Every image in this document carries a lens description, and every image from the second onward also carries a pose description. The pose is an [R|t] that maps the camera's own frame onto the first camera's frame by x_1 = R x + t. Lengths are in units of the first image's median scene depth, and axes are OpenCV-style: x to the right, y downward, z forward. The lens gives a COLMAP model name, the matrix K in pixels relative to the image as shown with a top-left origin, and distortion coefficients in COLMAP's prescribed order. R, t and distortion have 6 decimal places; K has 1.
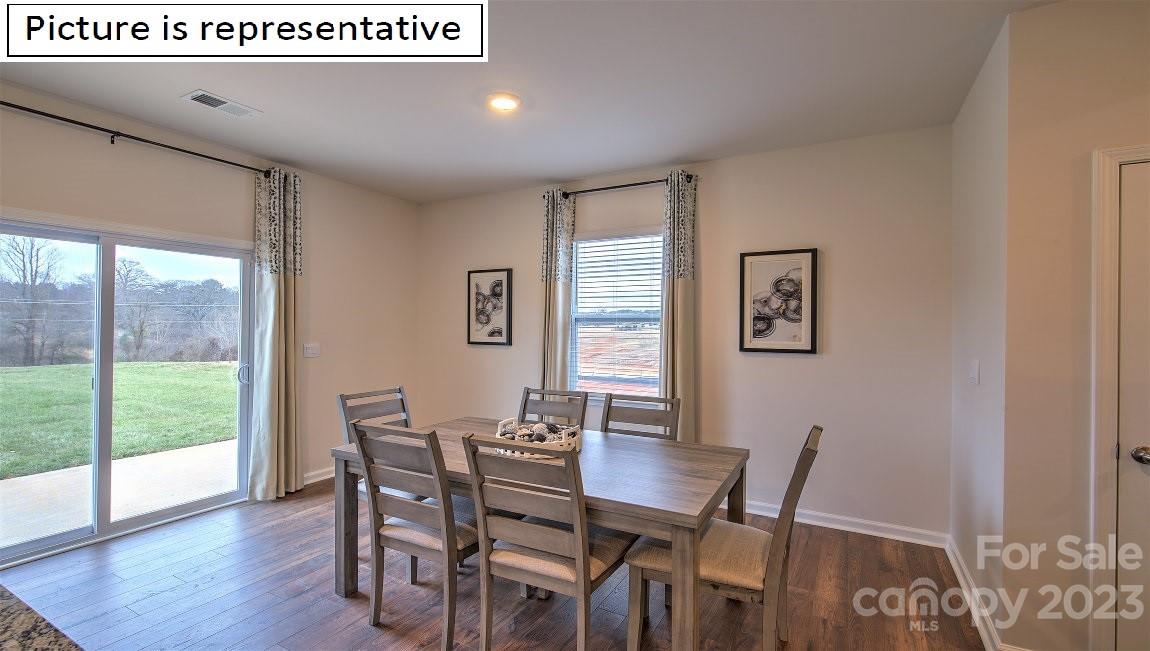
lens RADIAL K [[492.0, 0, 581.1], [0, 492.0, 327.1], [0, 0, 1]] dist [-0.000502, -0.000911]
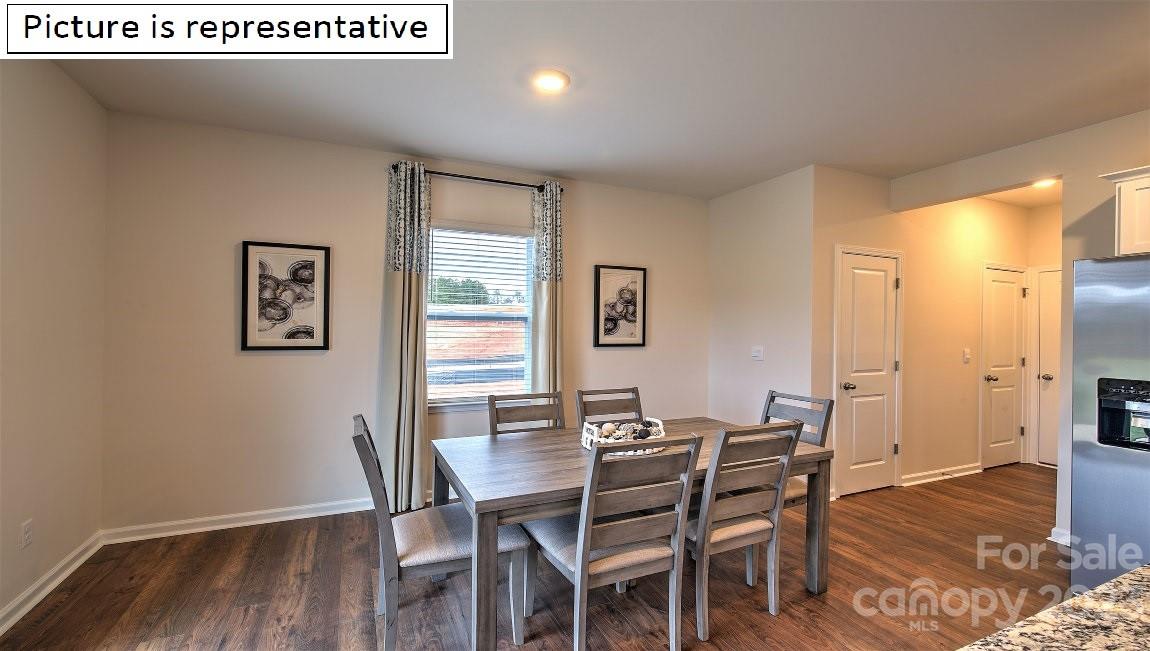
lens RADIAL K [[492.0, 0, 581.1], [0, 492.0, 327.1], [0, 0, 1]] dist [-0.000502, -0.000911]
pose [[0.596734, -0.002524, 0.802435, -0.621186], [-0.006873, 0.999942, 0.008257, -0.007552], [-0.802410, -0.010442, 0.596682, 0.294508]]
